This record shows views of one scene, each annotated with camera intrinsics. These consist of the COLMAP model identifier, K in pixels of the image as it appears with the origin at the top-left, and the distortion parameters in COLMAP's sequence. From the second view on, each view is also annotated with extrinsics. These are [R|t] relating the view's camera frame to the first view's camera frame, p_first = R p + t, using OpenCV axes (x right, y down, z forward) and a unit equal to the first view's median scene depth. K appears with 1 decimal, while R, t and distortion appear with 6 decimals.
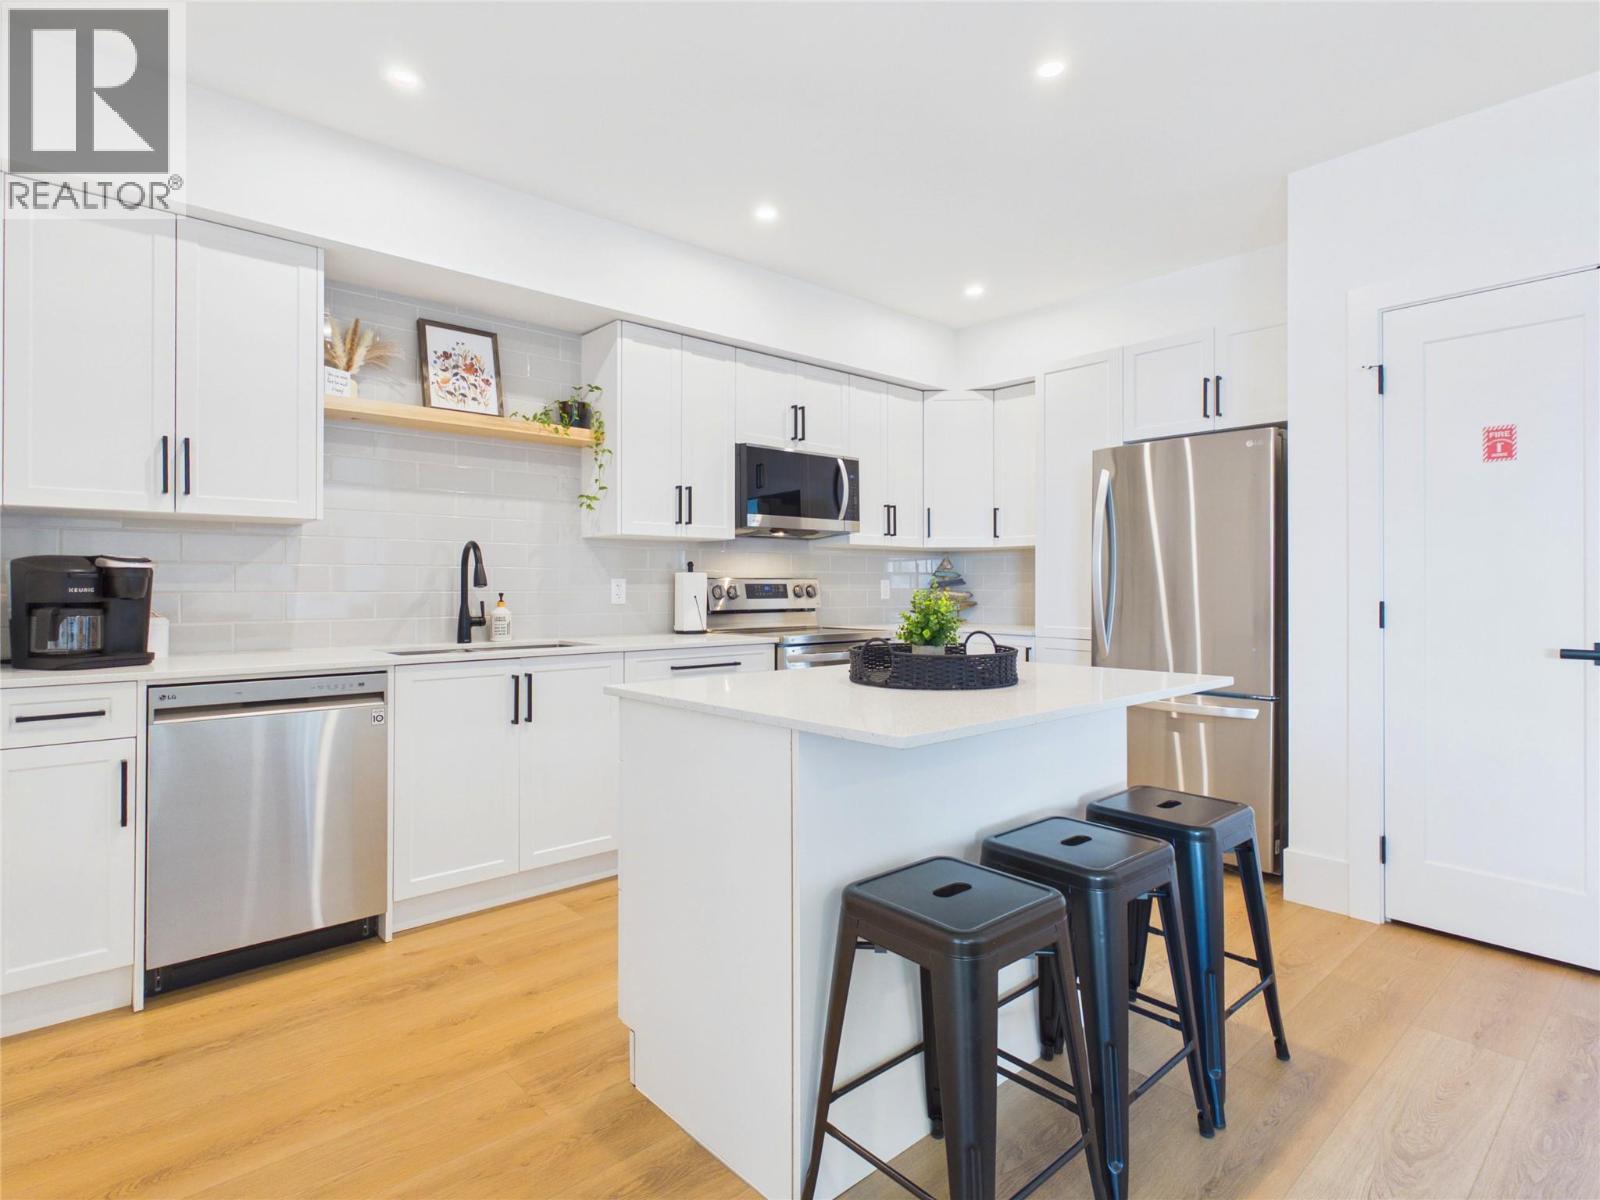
lens RADIAL K [[838.7, 0, 804.7], [0, 838.7, 586.6], [0, 0, 1]] dist [0.002812, 0.000405]
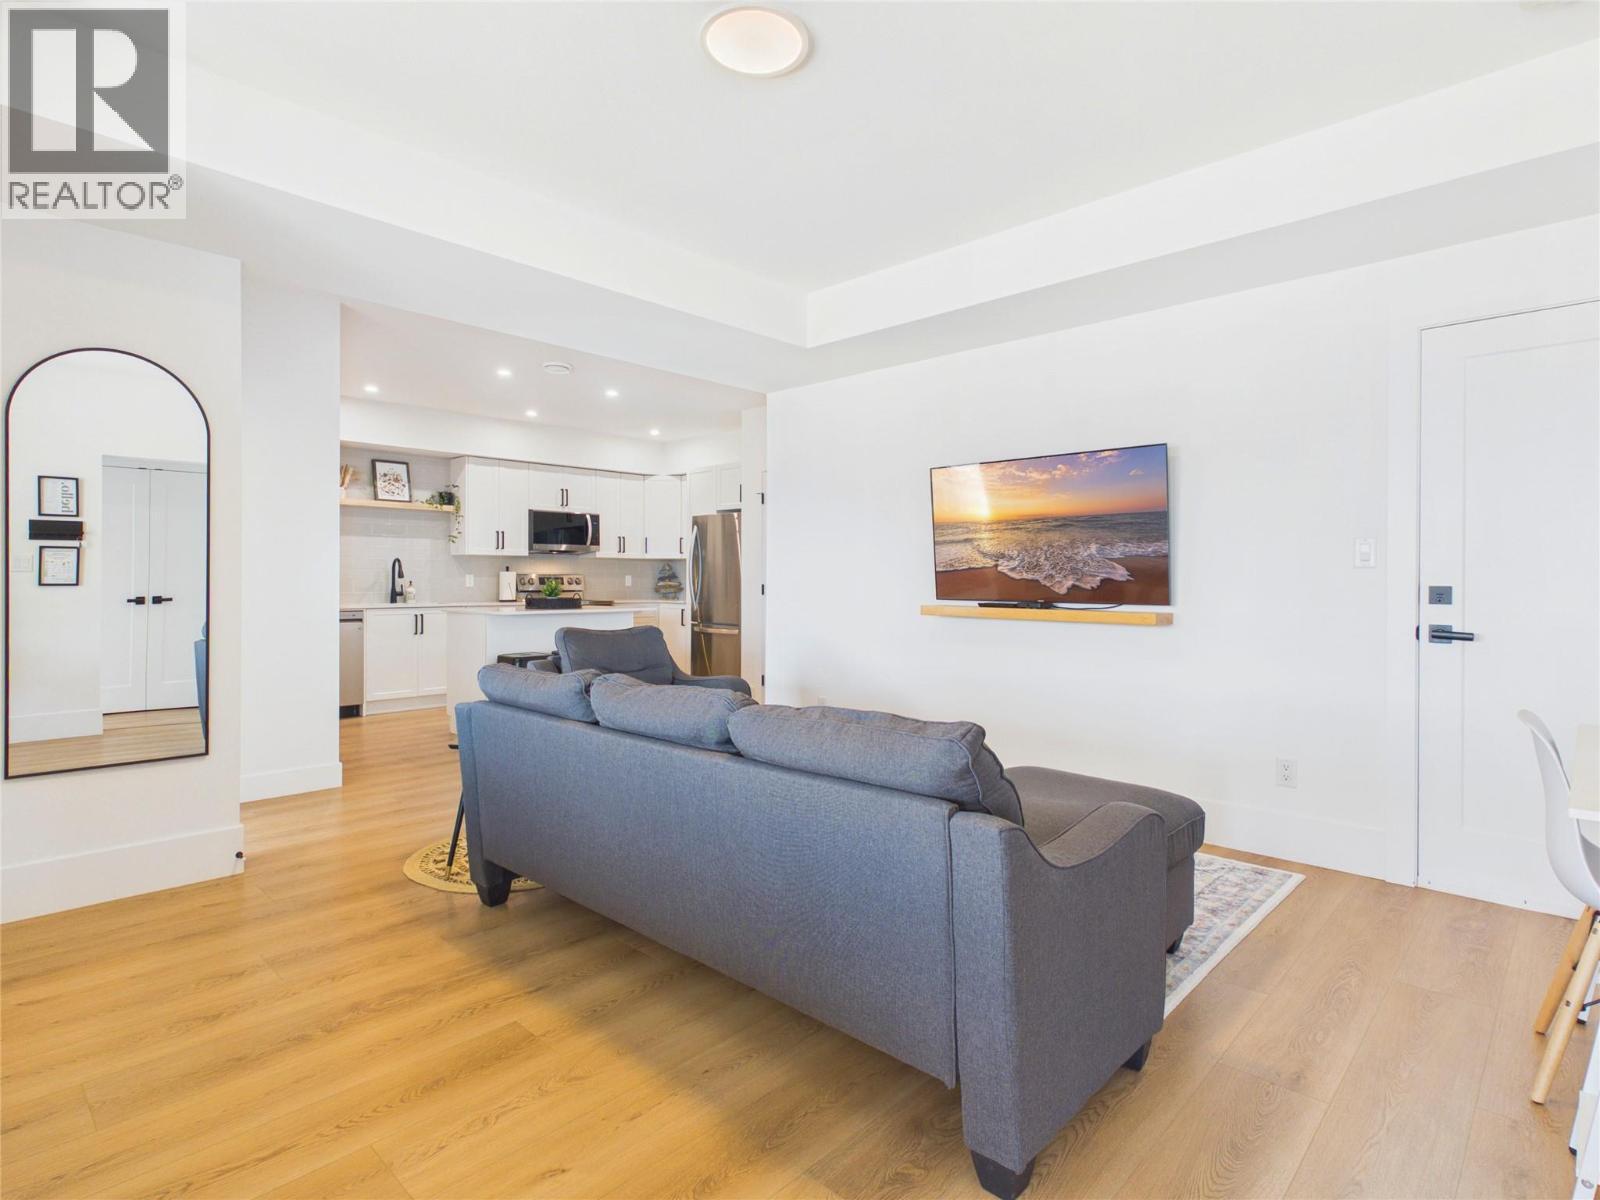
lens RADIAL K [[838.7, 0, 804.0], [0, 838.7, 587.5], [0, 0, 1]] dist [0.002812, 0.000405]
pose [[0.996971, 0.001051, 0.077763, 0.473696], [-0.001608, 0.999974, 0.007098, 0.006829], [-0.077754, -0.007201, 0.996947, -1.219333]]
